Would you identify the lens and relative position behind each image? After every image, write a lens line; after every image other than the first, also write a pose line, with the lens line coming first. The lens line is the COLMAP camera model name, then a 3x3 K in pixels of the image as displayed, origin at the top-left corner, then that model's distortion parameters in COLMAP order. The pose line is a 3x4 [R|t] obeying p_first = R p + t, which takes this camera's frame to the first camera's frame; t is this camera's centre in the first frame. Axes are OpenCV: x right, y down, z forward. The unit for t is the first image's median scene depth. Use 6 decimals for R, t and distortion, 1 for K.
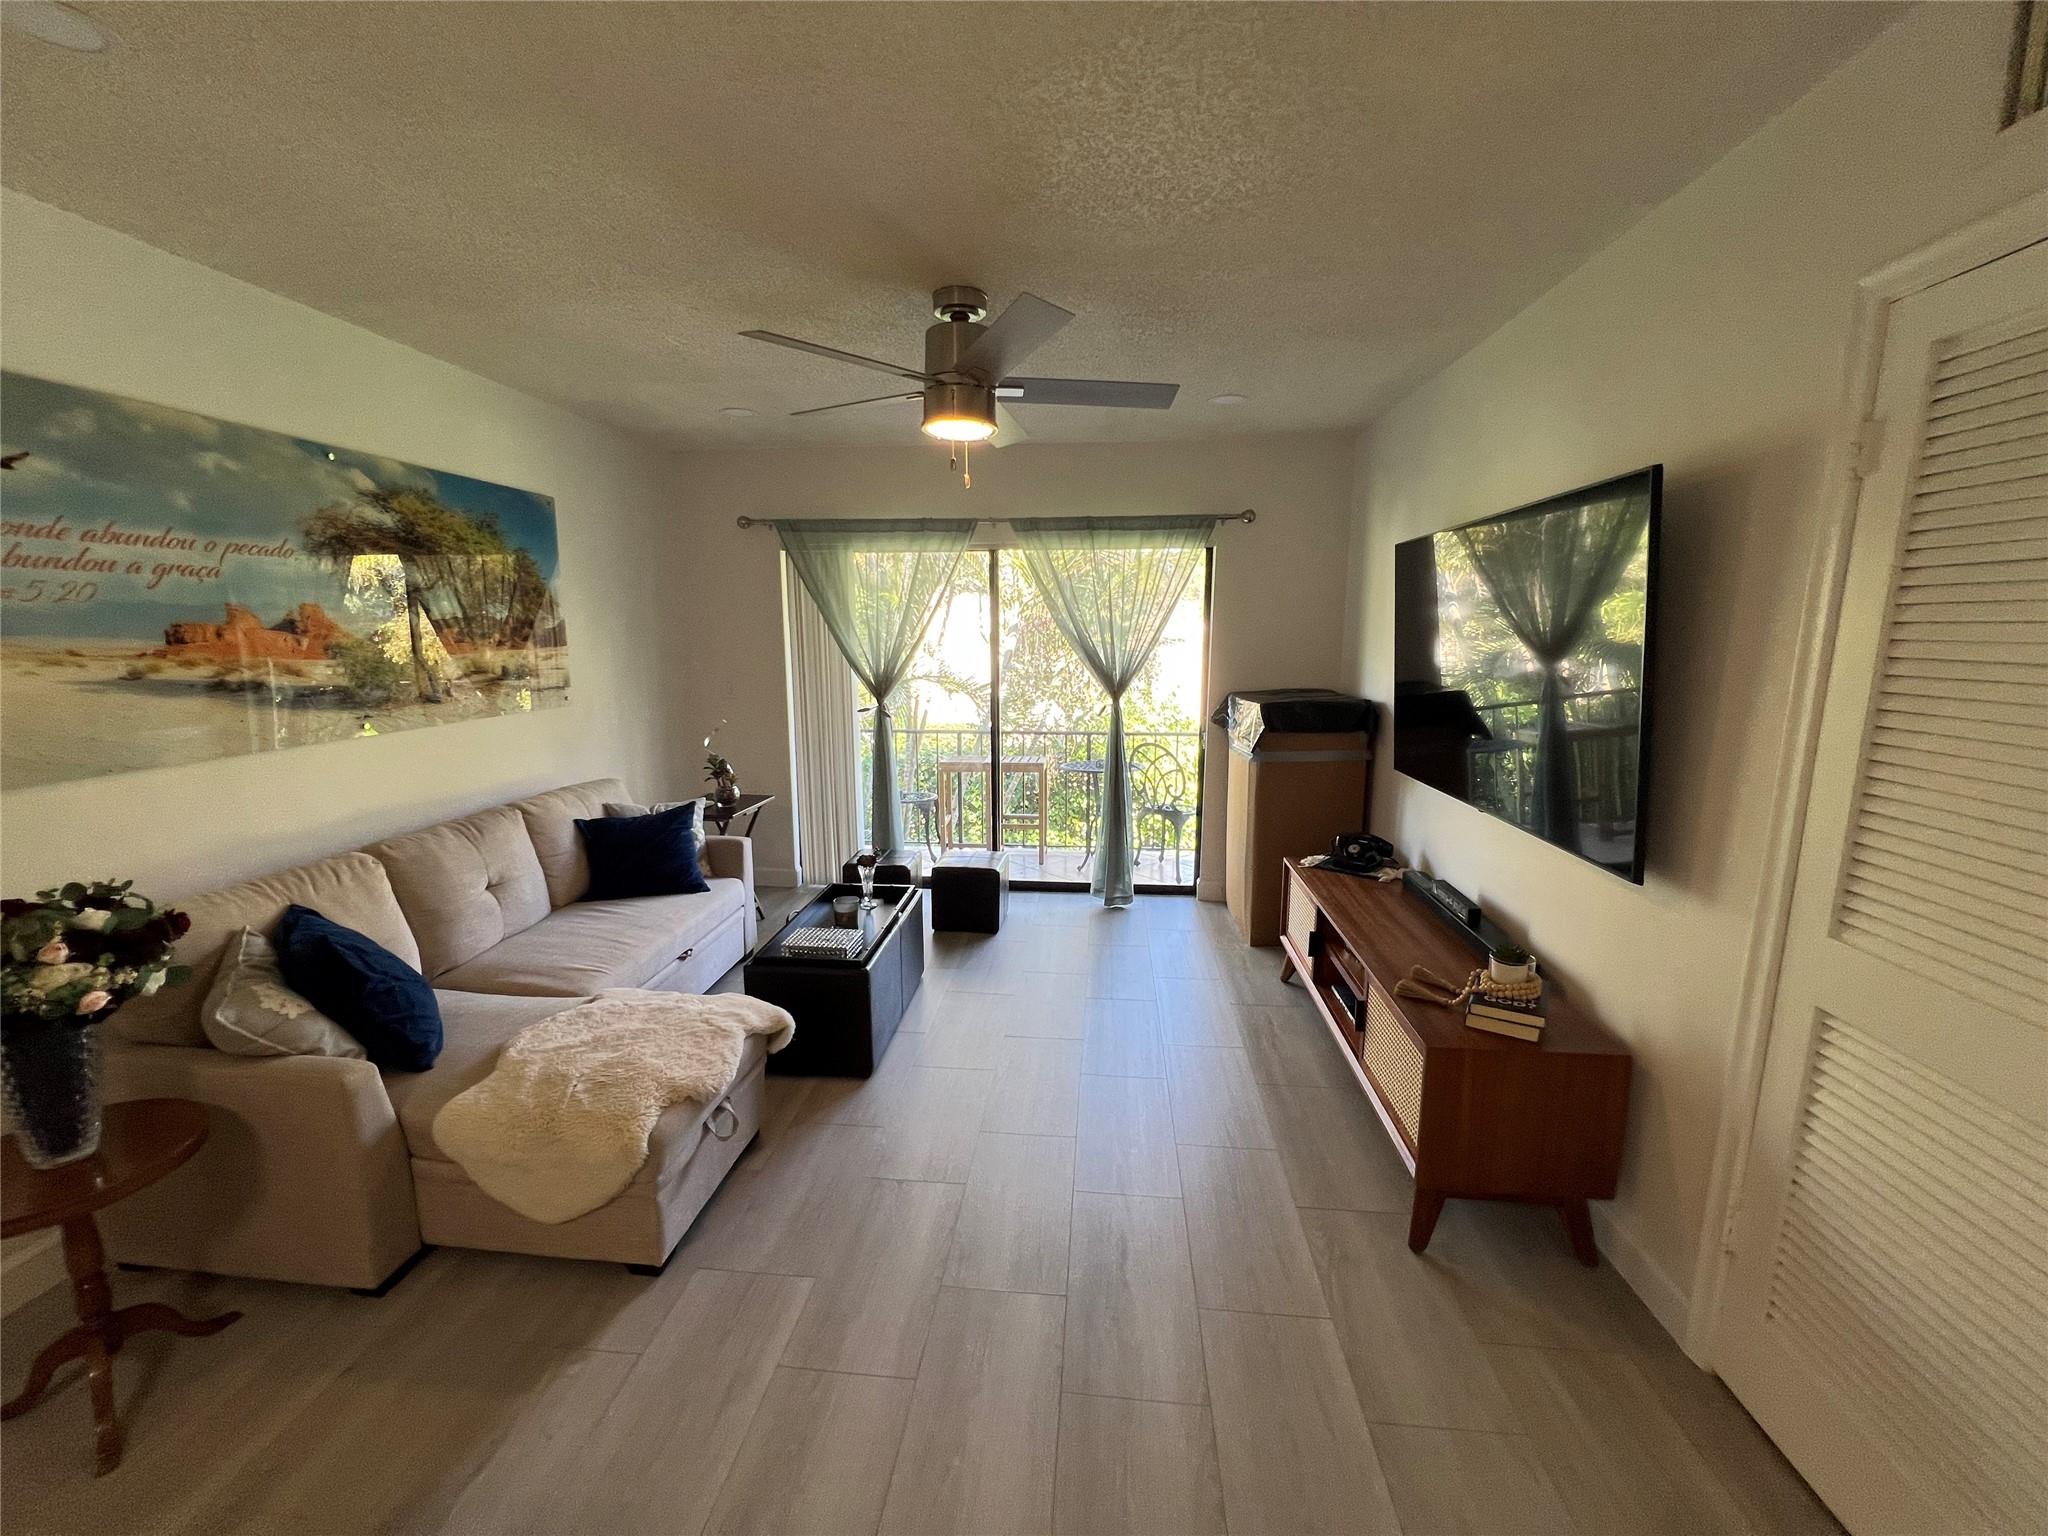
lens RADIAL K [[816.6, 0, 1021.2], [0, 816.6, 772.3], [0, 0, 1]] dist [-0.002316, 0.000364]
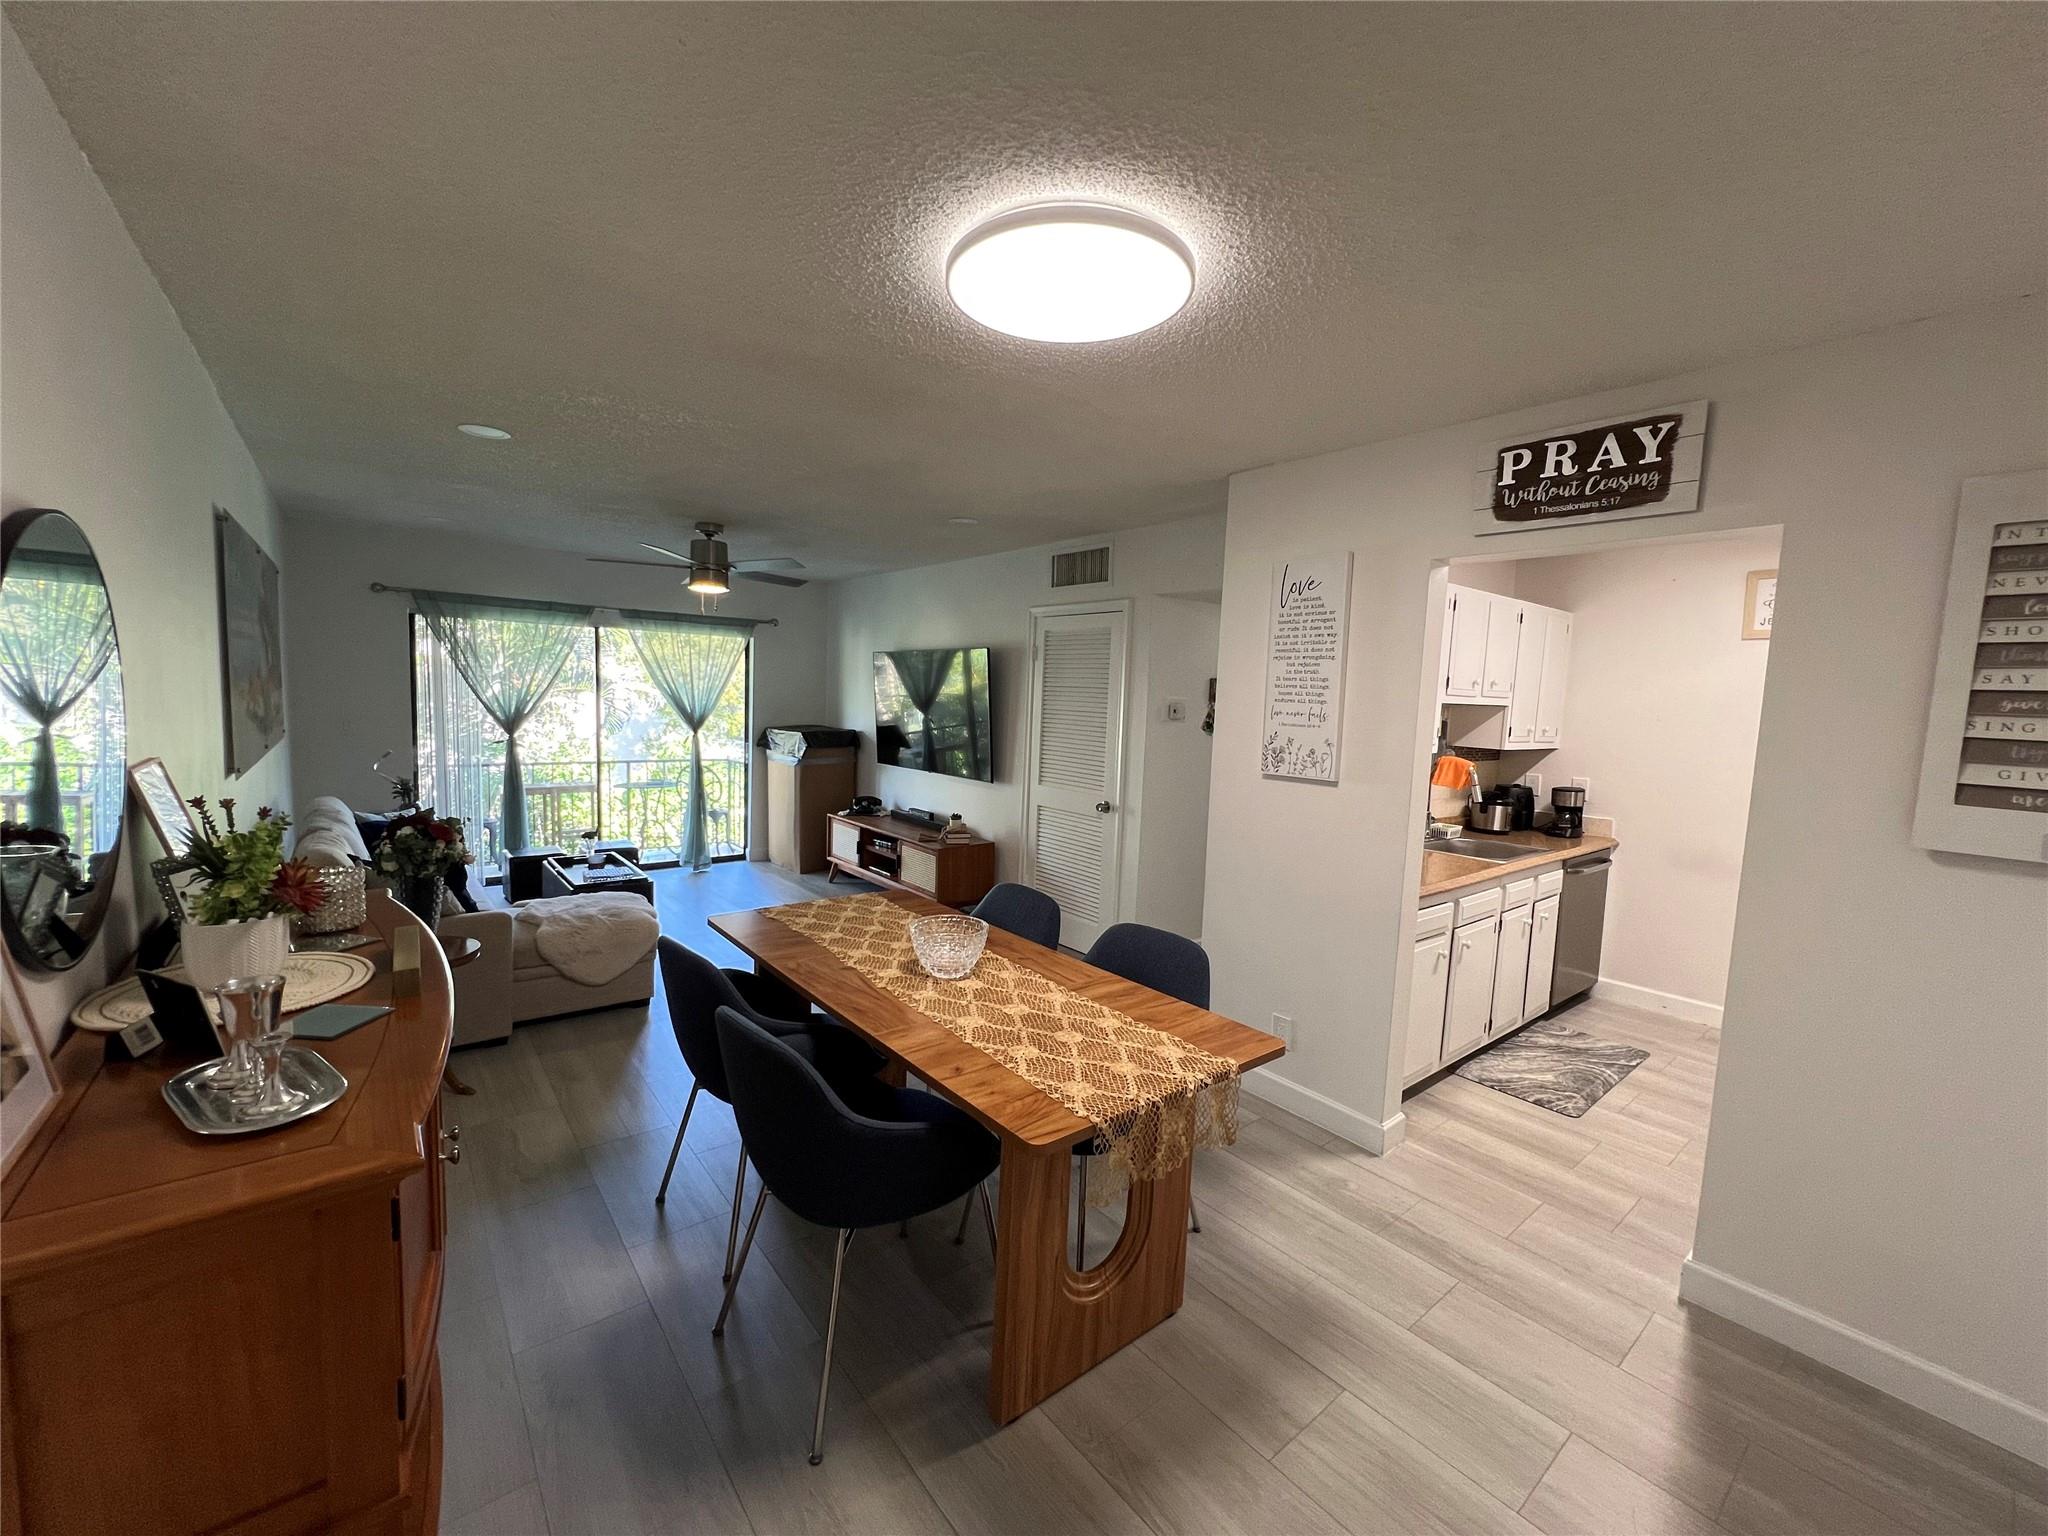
lens RADIAL K [[816.6, 0, 1016.7], [0, 816.6, 771.8], [0, 0, 1]] dist [-0.002316, 0.000364]
pose [[0.715219, -0.040046, 0.697752, -0.641070], [0.083422, 0.996111, -0.028341, 0.094850], [-0.693904, 0.078478, 0.715778, -0.612688]]
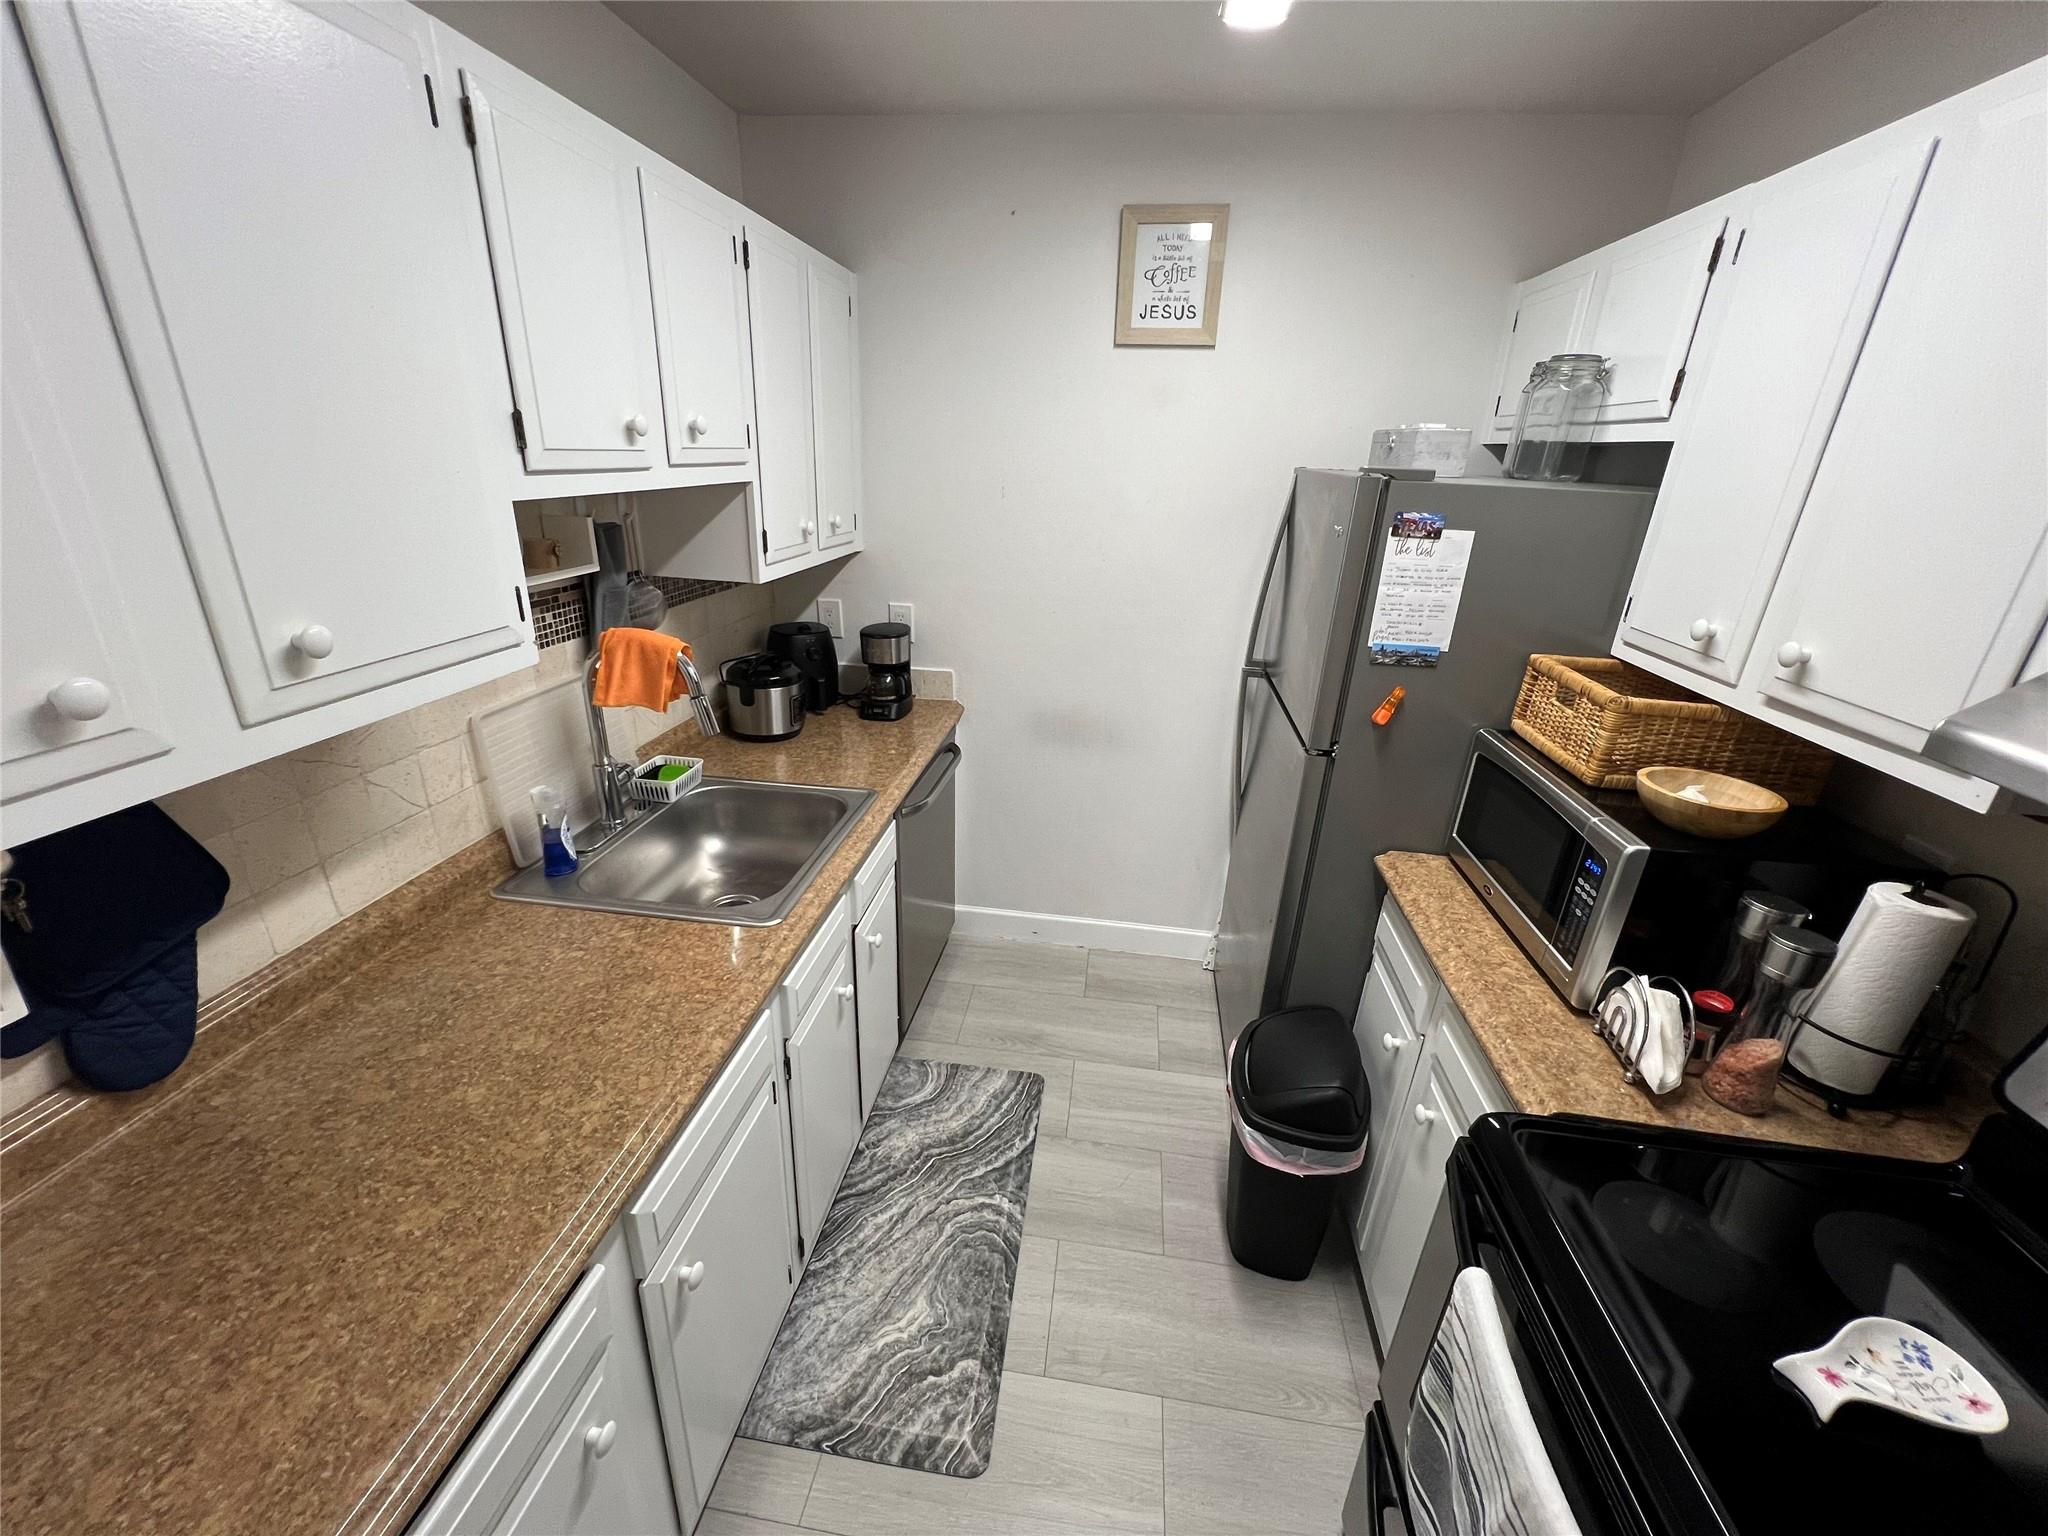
lens RADIAL K [[816.6, 0, 1019.6], [0, 816.6, 772.7], [0, 0, 1]] dist [-0.002316, 0.000364]
pose [[0.038055, -0.366676, 0.929570, 0.137958], [0.134026, 0.923712, 0.358878, 0.034402], [-0.990247, 0.110929, 0.084296, -0.463474]]
